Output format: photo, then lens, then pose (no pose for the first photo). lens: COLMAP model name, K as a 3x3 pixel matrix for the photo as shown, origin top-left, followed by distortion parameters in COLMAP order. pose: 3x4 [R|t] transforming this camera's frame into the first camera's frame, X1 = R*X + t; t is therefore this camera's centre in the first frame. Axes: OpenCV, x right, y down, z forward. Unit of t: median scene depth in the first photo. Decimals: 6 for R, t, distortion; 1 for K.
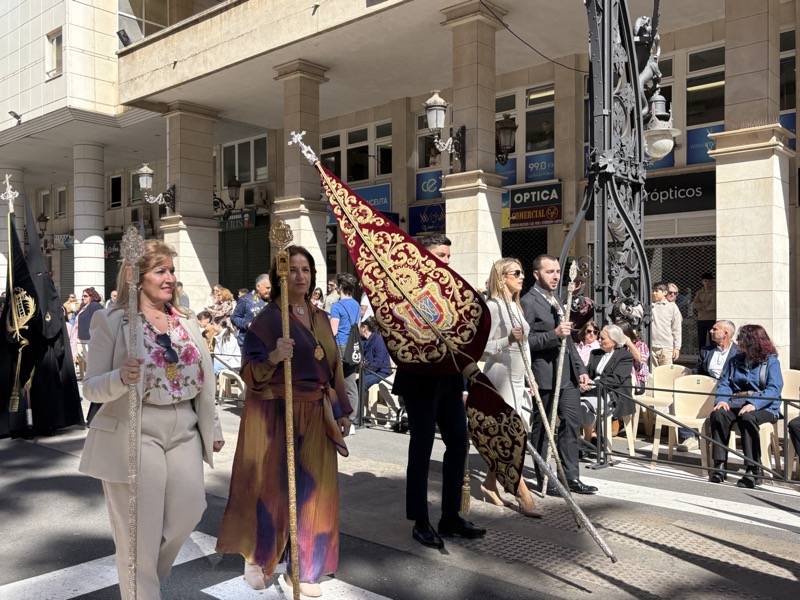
lens RADIAL K [[741.5, 0, 406.6], [0, 741.5, 305.5], [0, 0, 1]] dist [0.027952, 0.000000]
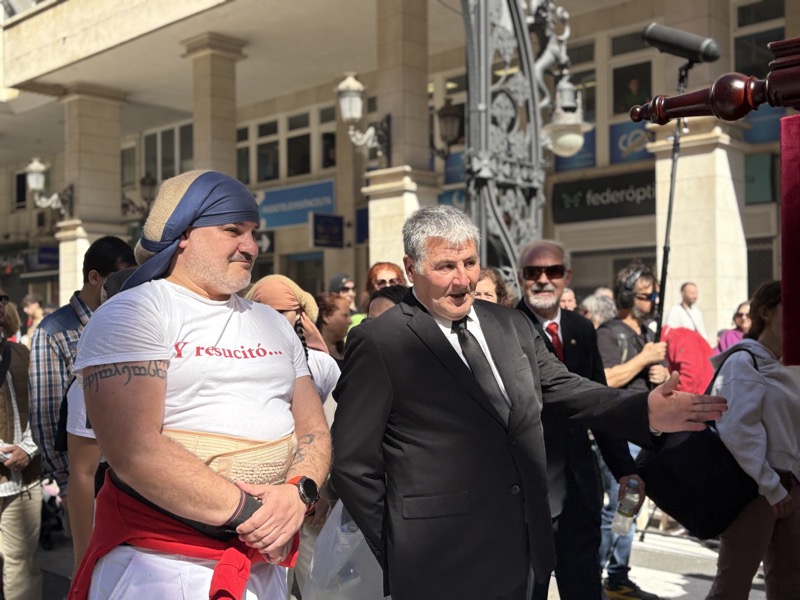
lens RADIAL K [[959.3, 0, 412.9], [0, 959.3, 304.1], [0, 0, 1]] dist [0.024378, 0.000000]
pose [[0.999739, -0.007194, -0.021688, 0.090425], [0.006655, 0.999670, -0.024805, -0.001219], [0.021859, 0.024654, 0.999457, -0.050139]]
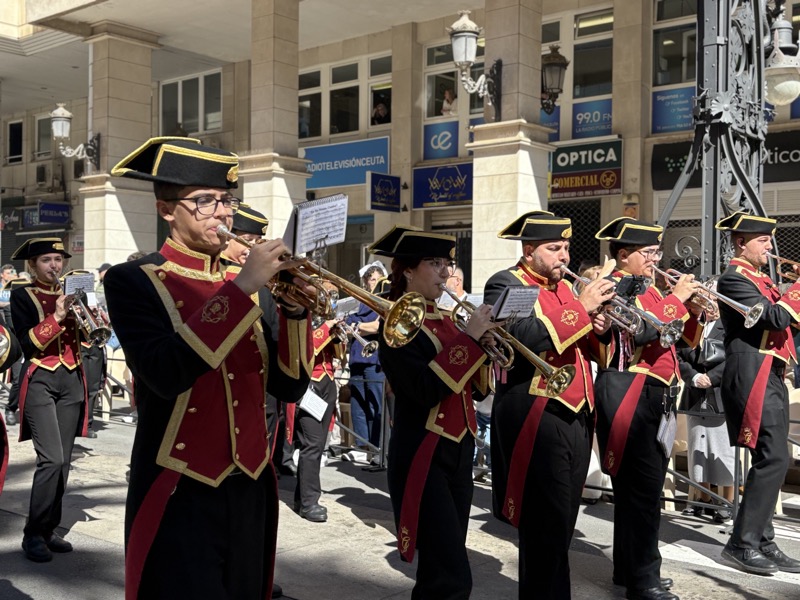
lens RADIAL K [[959.3, 0, 409.1], [0, 959.3, 306.6], [0, 0, 1]] dist [0.024378, 0.000000]
pose [[0.999534, 0.015241, 0.026460, -0.025569], [-0.015454, 0.999850, 0.007867, -0.000463], [-0.026336, -0.008272, 0.999619, 0.026407]]
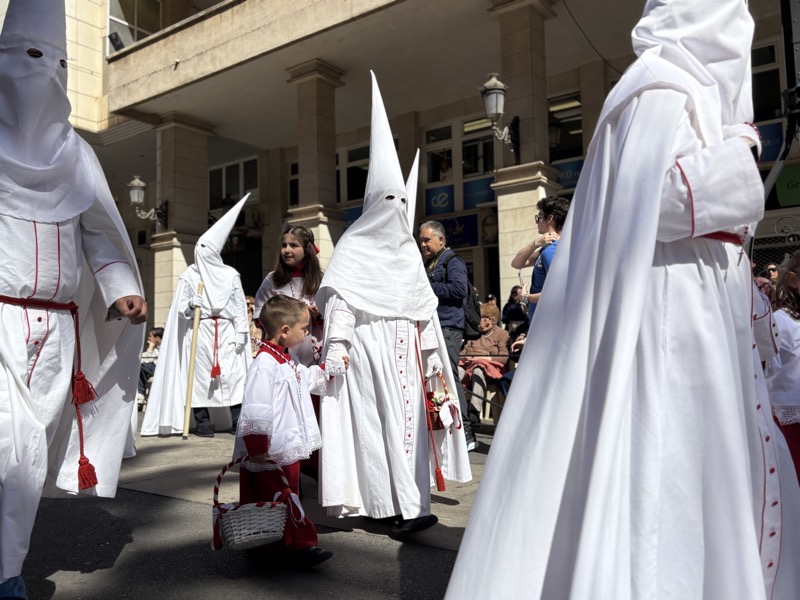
lens RADIAL K [[667.7, 0, 408.1], [0, 667.7, 300.2], [0, 0, 1]] dist [0.040548, -0.030910]
pose [[0.994686, -0.010192, 0.102448, -0.104146], [0.017235, 0.997530, -0.068096, 0.028490], [-0.101501, 0.069500, 0.992405, 0.146743]]
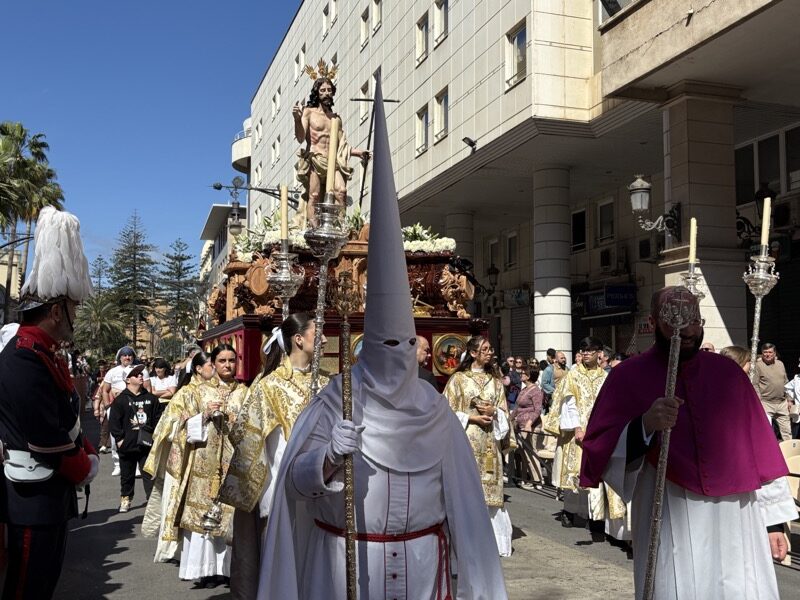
lens RADIAL K [[892.9, 0, 410.4], [0, 892.9, 302.1], [0, 0, 1]] dist [0.030437, 0.000000]
pose [[0.864289, -0.037852, -0.501570, -0.122642], [-0.003969, 0.996620, -0.082051, -0.001449], [0.502980, 0.072906, 0.861217, 0.181596]]
